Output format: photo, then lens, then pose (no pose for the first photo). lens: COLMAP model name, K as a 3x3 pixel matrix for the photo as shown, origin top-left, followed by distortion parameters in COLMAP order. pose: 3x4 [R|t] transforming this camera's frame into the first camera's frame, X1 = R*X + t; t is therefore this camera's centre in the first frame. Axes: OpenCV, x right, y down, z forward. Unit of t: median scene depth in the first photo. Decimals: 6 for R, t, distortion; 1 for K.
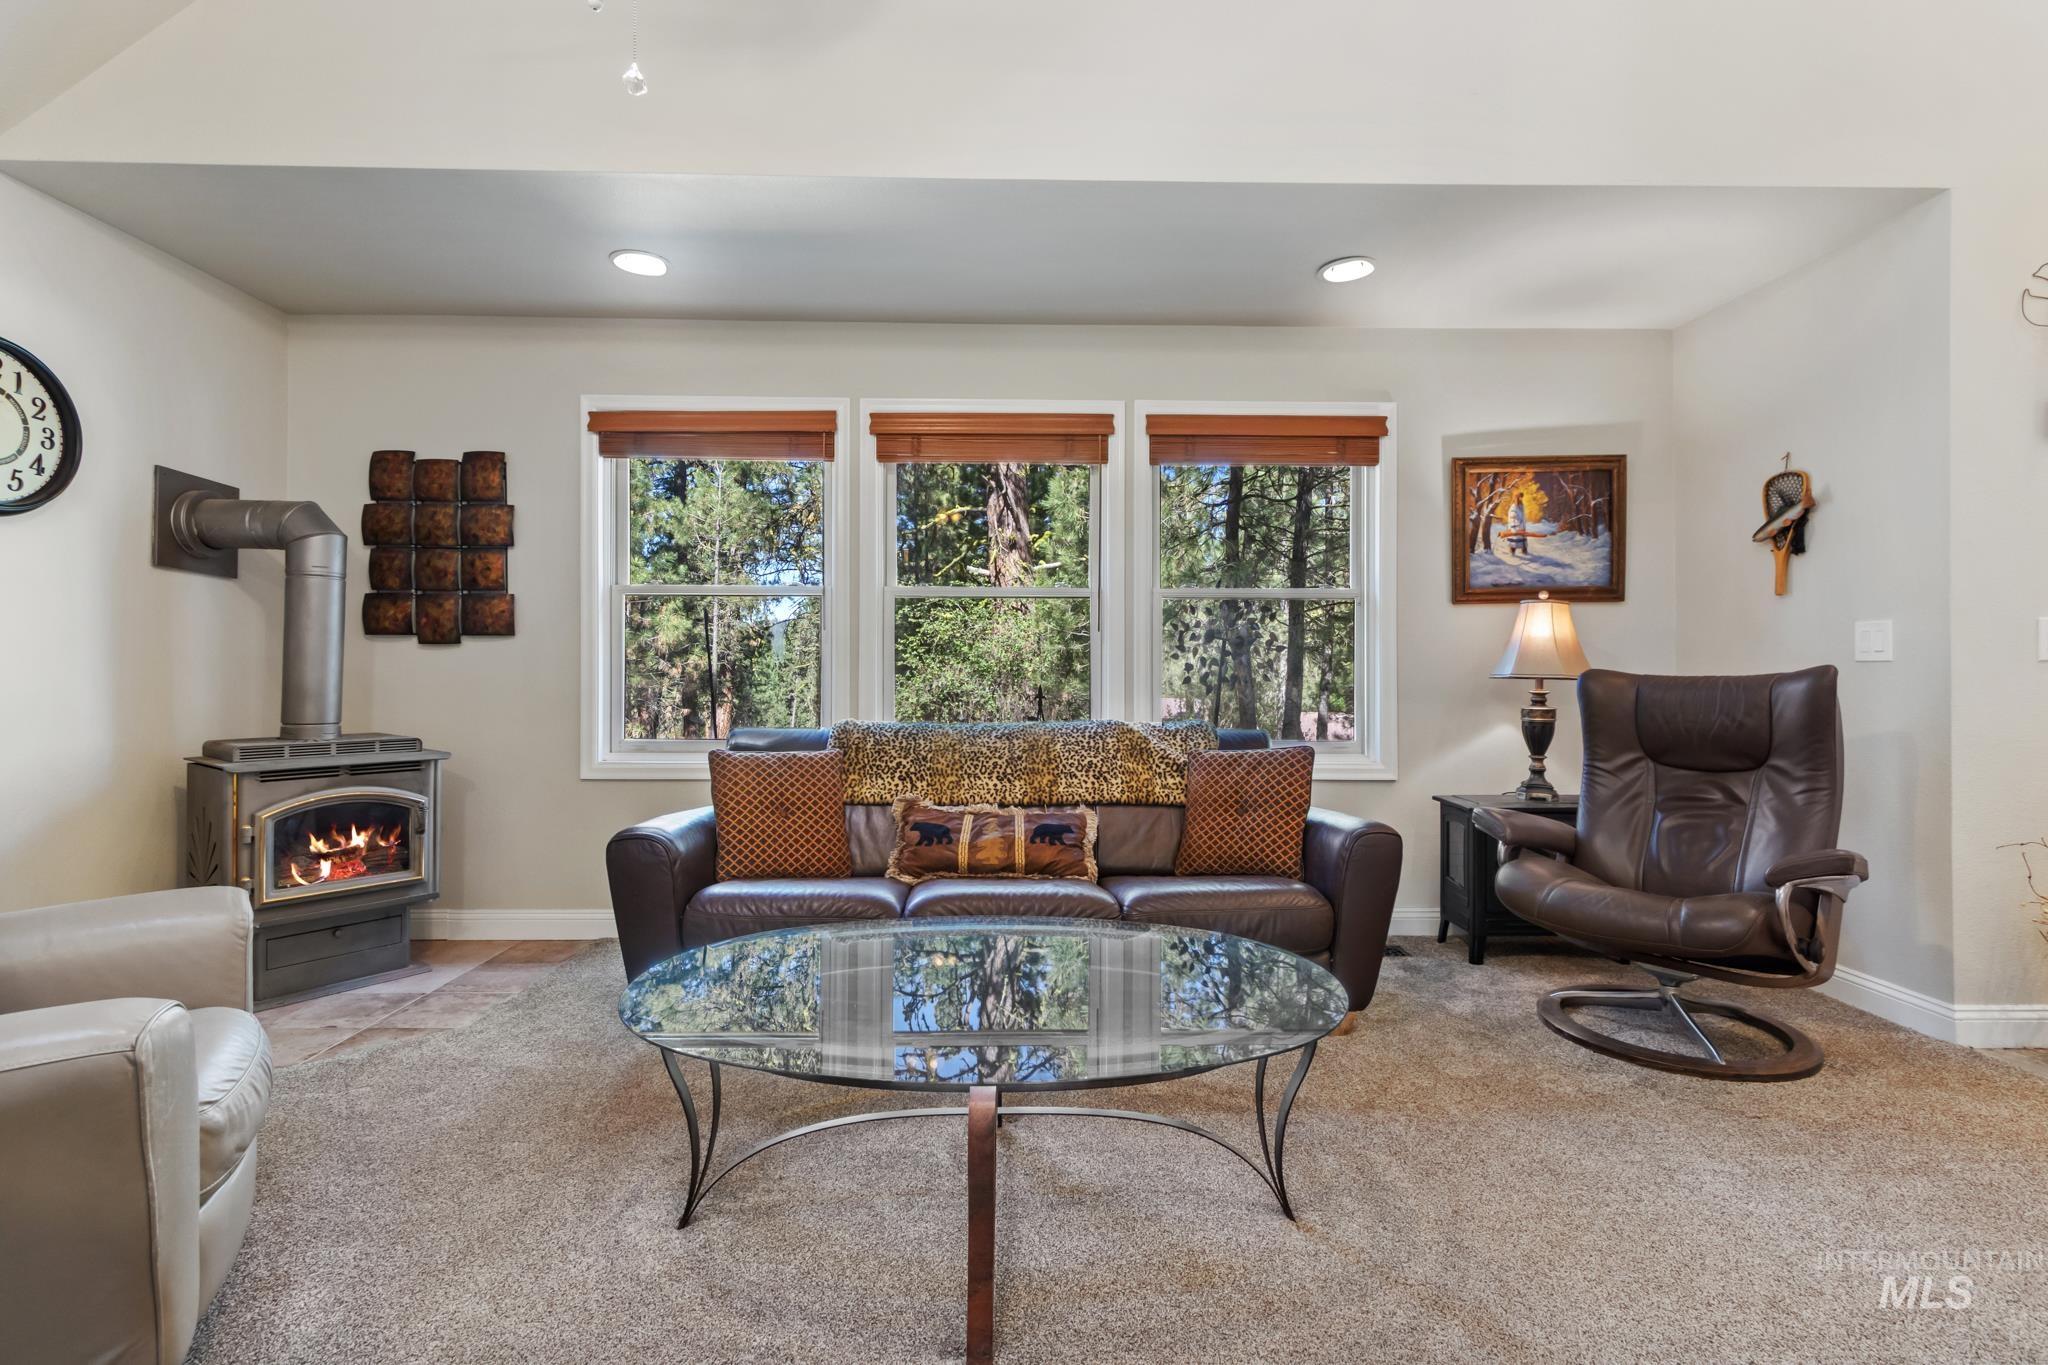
lens RADIAL K [[950.7, 0, 1010.1], [0, 950.7, 667.0], [0, 0, 1]] dist [0.007842, -0.003344]
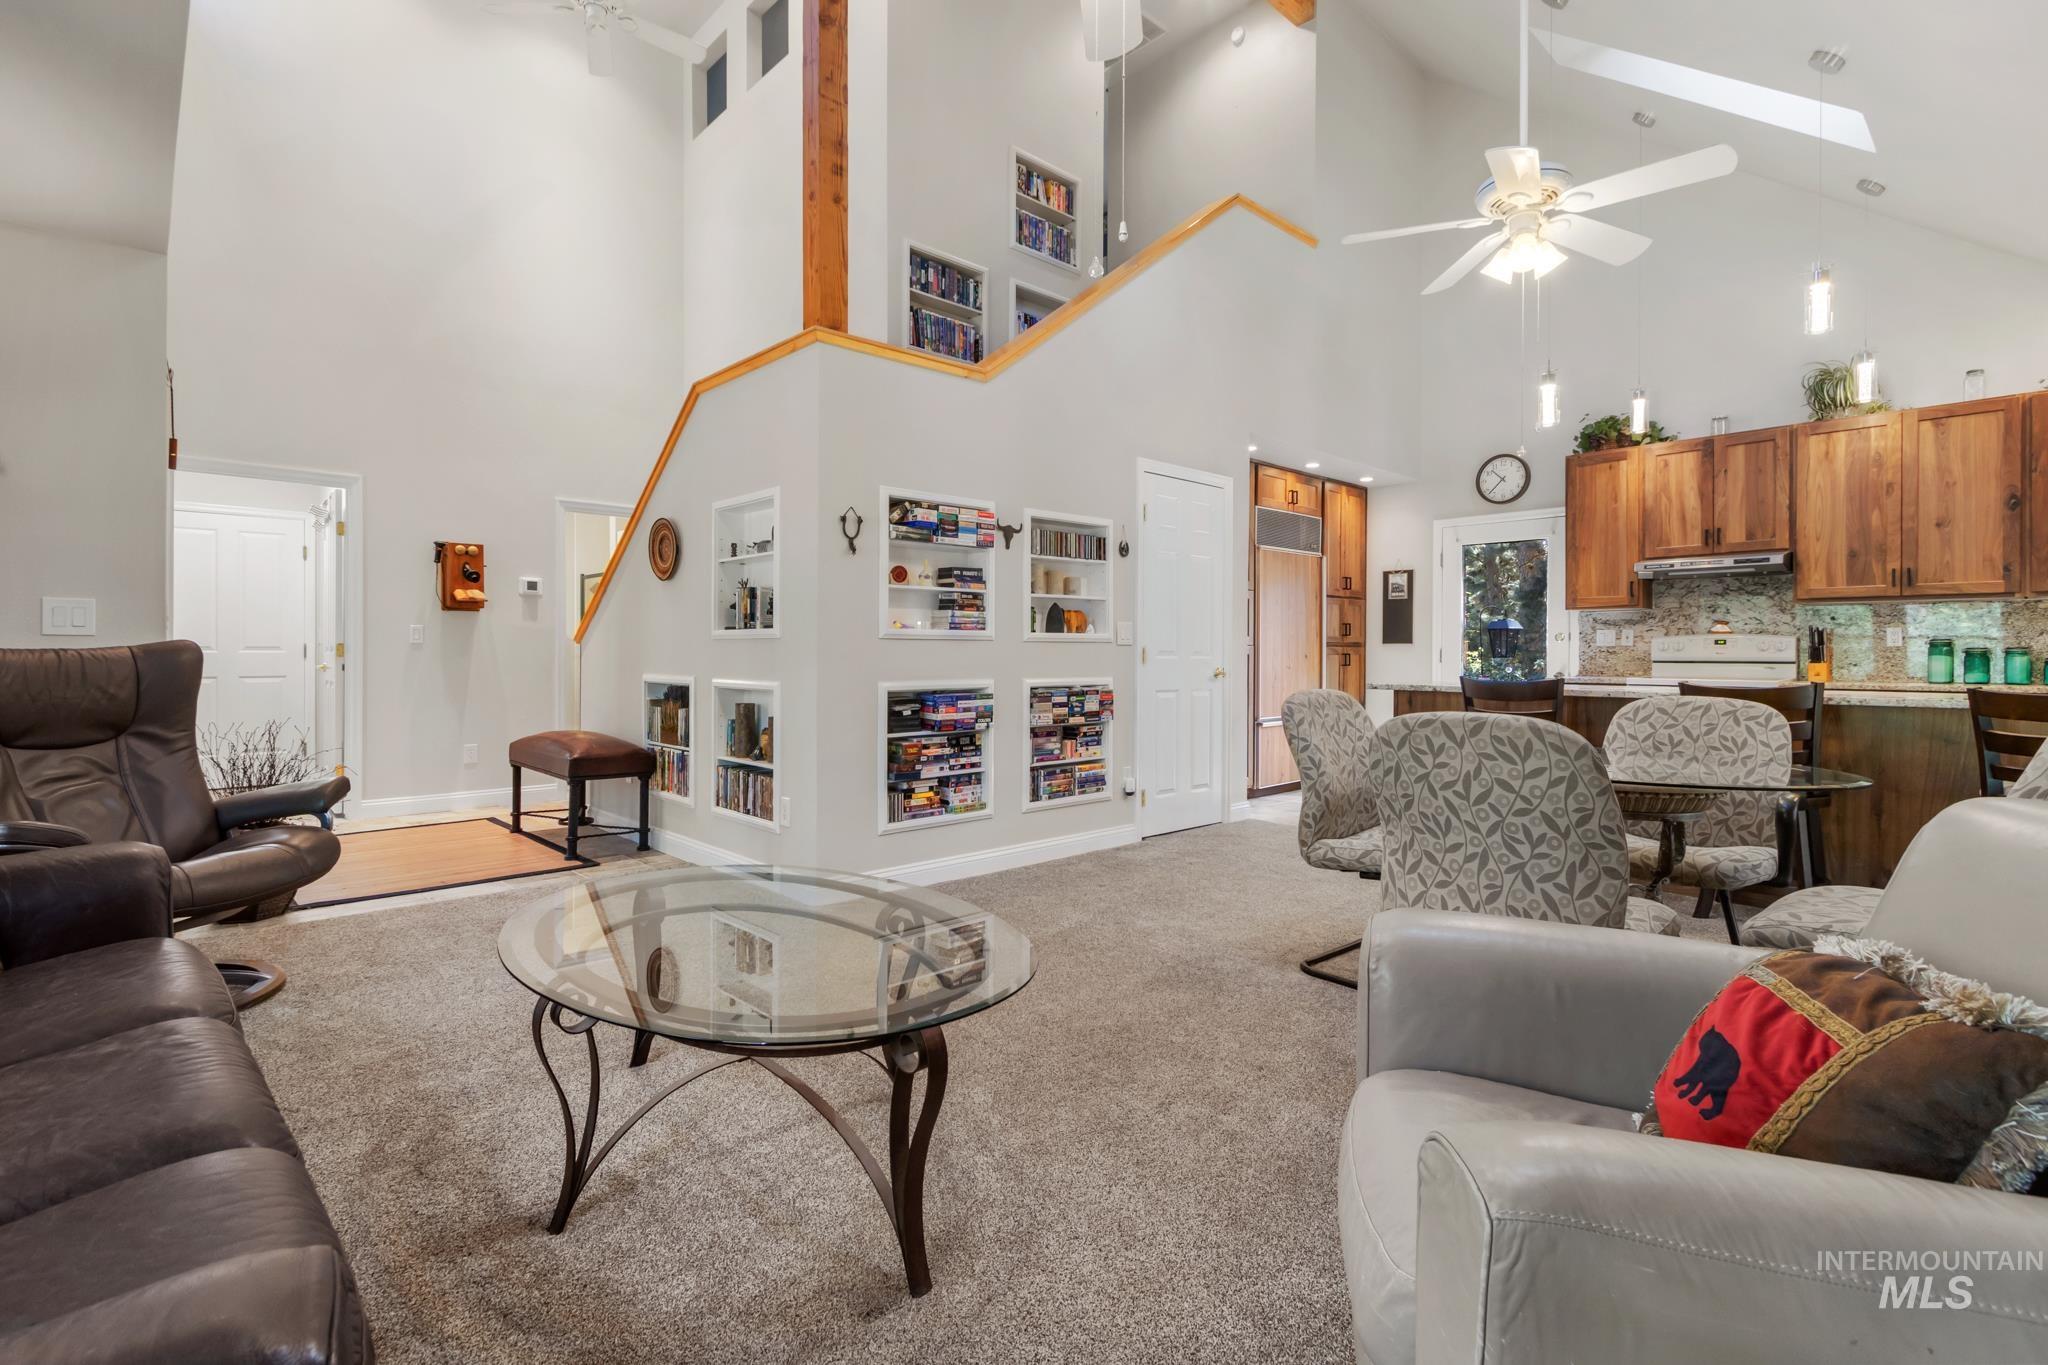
lens RADIAL K [[950.7, 0, 1011.4], [0, 950.7, 658.1], [0, 0, 1]] dist [0.007842, -0.003344]
pose [[-0.671023, -0.007320, 0.741401, -0.516494], [-0.012958, 0.999914, -0.001856, 0.006163], [-0.741324, -0.010852, -0.671060, 0.771689]]
